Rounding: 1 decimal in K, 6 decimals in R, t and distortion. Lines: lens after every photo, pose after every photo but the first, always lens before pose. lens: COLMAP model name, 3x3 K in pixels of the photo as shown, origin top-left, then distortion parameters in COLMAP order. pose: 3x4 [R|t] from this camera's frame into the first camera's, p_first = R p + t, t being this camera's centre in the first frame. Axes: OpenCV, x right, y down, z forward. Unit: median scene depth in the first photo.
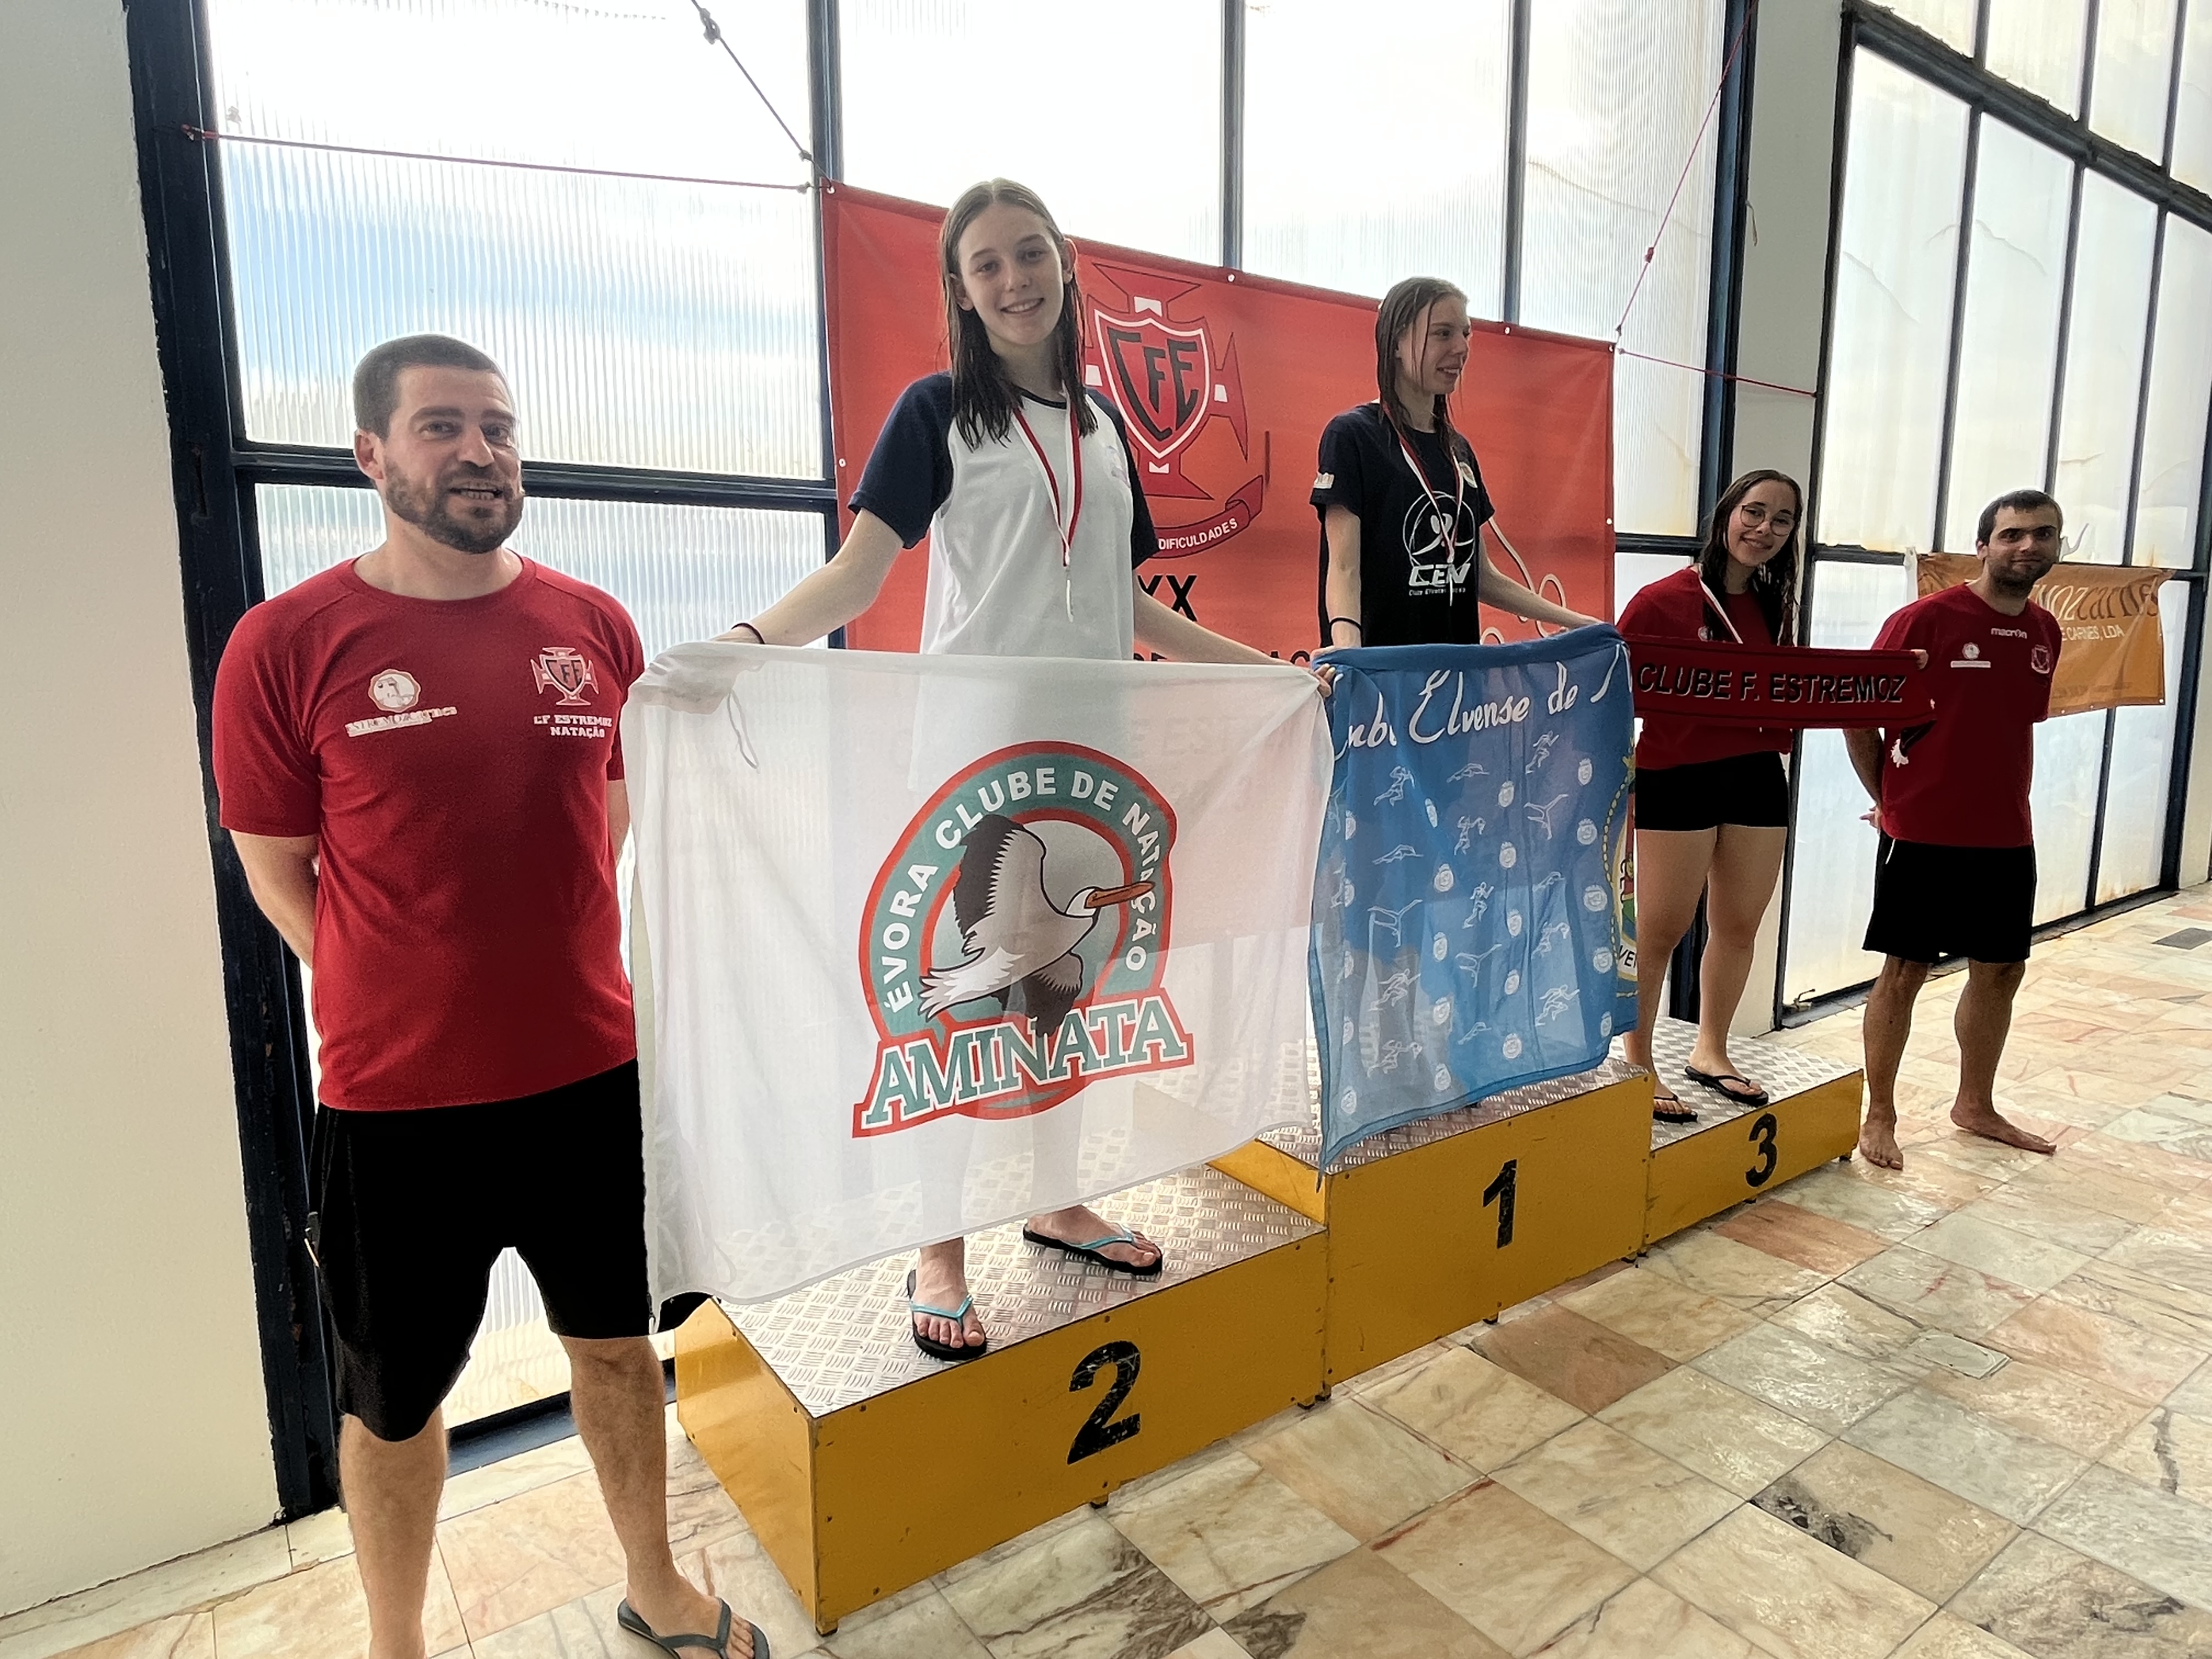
lens RADIAL K [[1339.1, 0, 1099.9], [0, 1339.1, 836.4], [0, 0, 1]] dist [-0.001532, -0.000565]
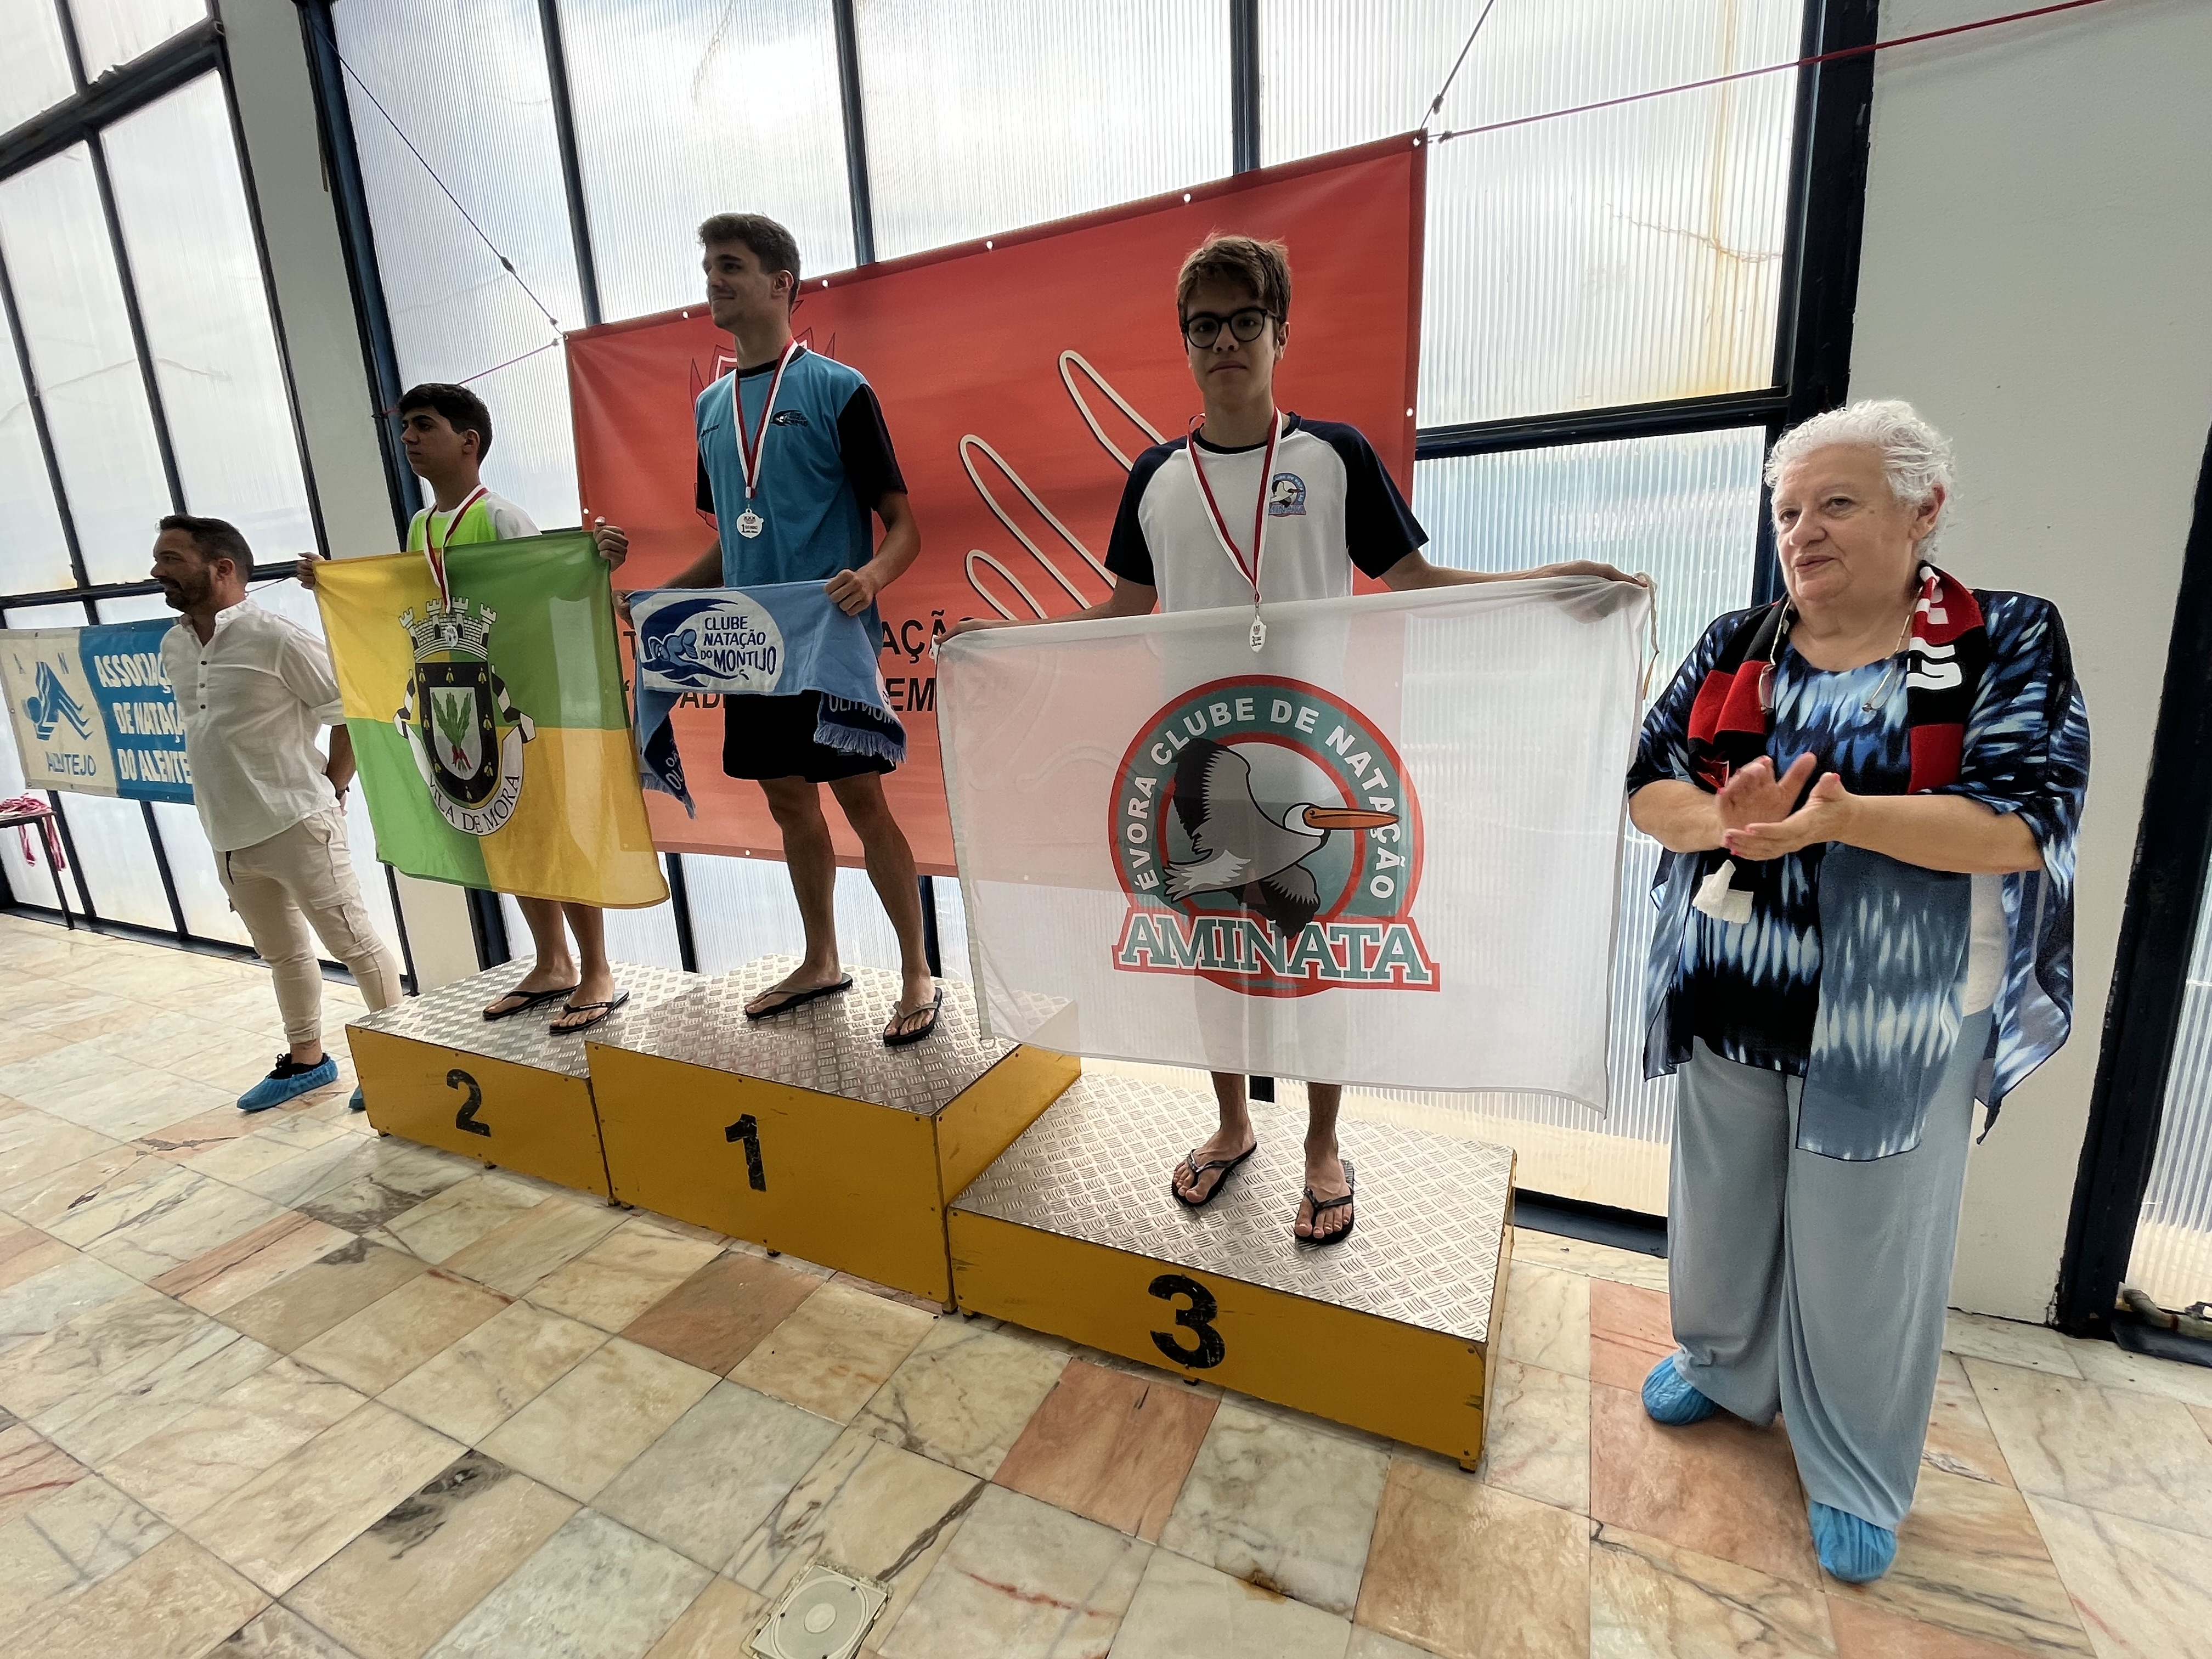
lens RADIAL K [[998.8, 0, 1115.3], [0, 998.8, 828.7], [0, 0, 1]] dist [-0.003349, -0.000130]
pose [[0.489288, 0.175331, -0.854316, 1.108252], [-0.085529, 0.984508, 0.153066, -0.130424], [0.867918, -0.001824, 0.496703, 0.877520]]
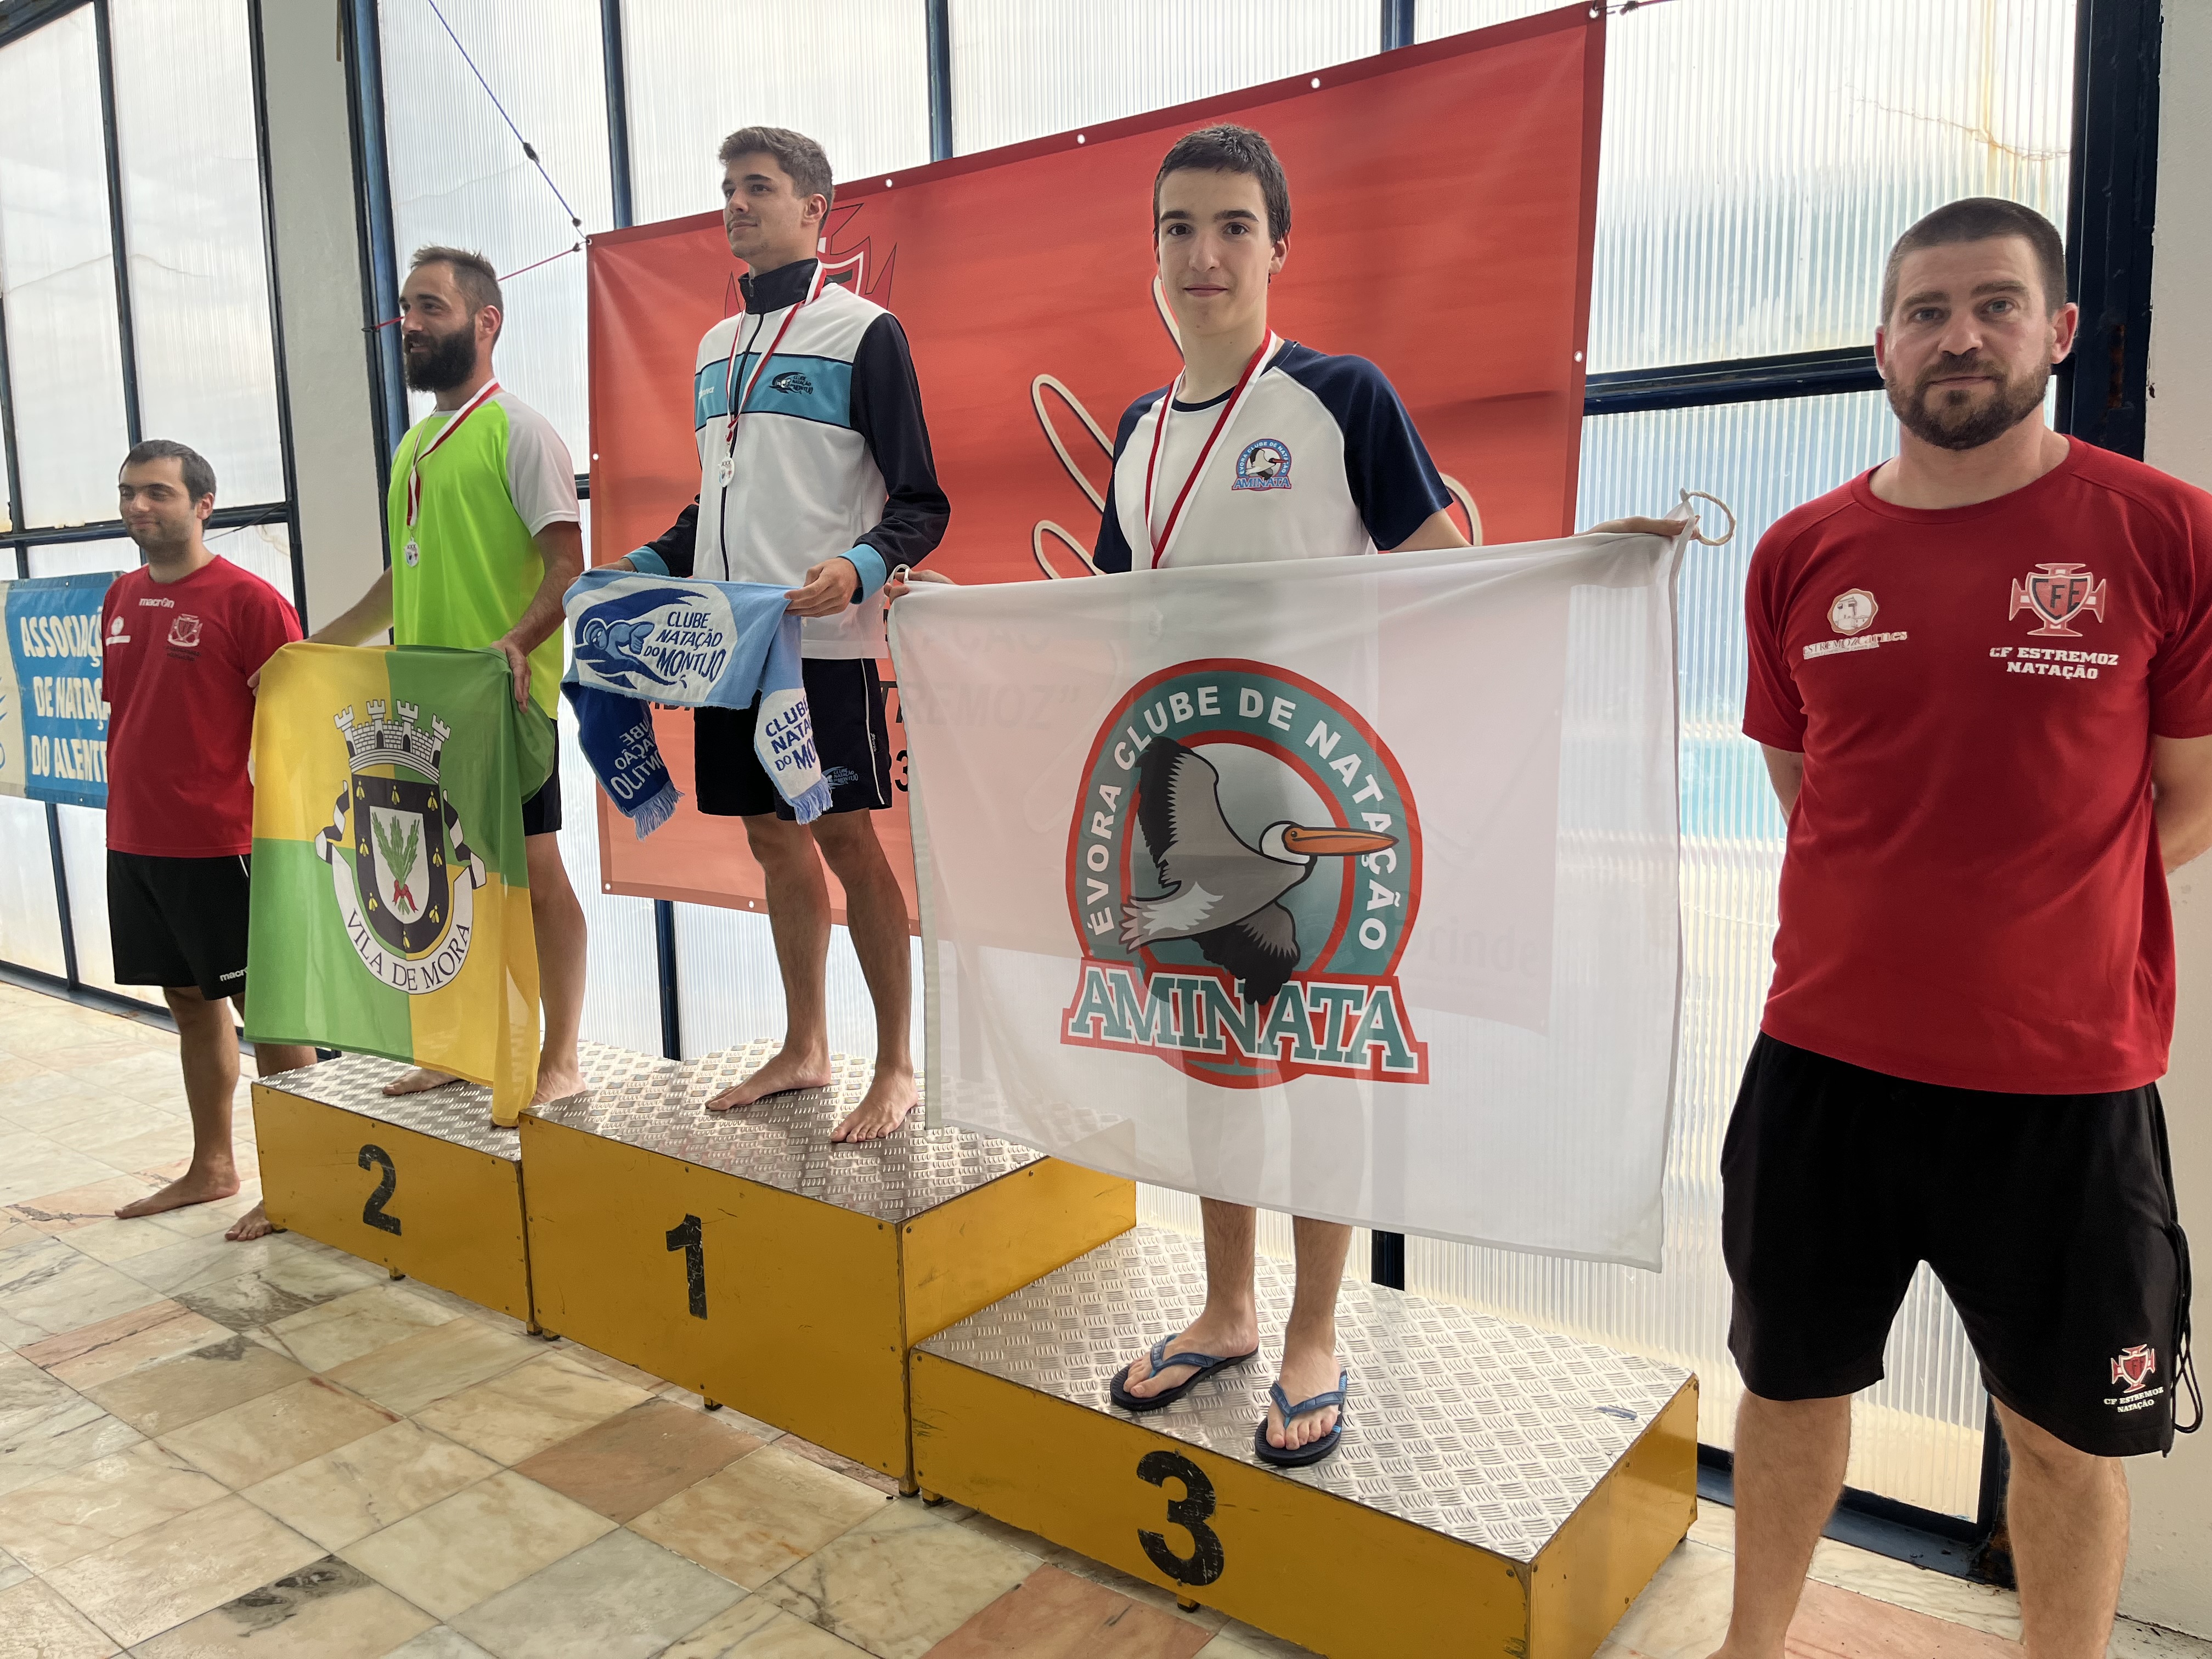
lens RADIAL K [[1659.1, 0, 1110.6], [0, 1659.1, 844.3], [0, 0, 1]] dist [0.082132, -0.119437]
pose [[0.299757, 0.138020, -0.943979, 1.371872], [-0.128001, 0.986351, 0.103569, -0.132607], [0.945390, 0.089785, 0.313333, 0.915876]]
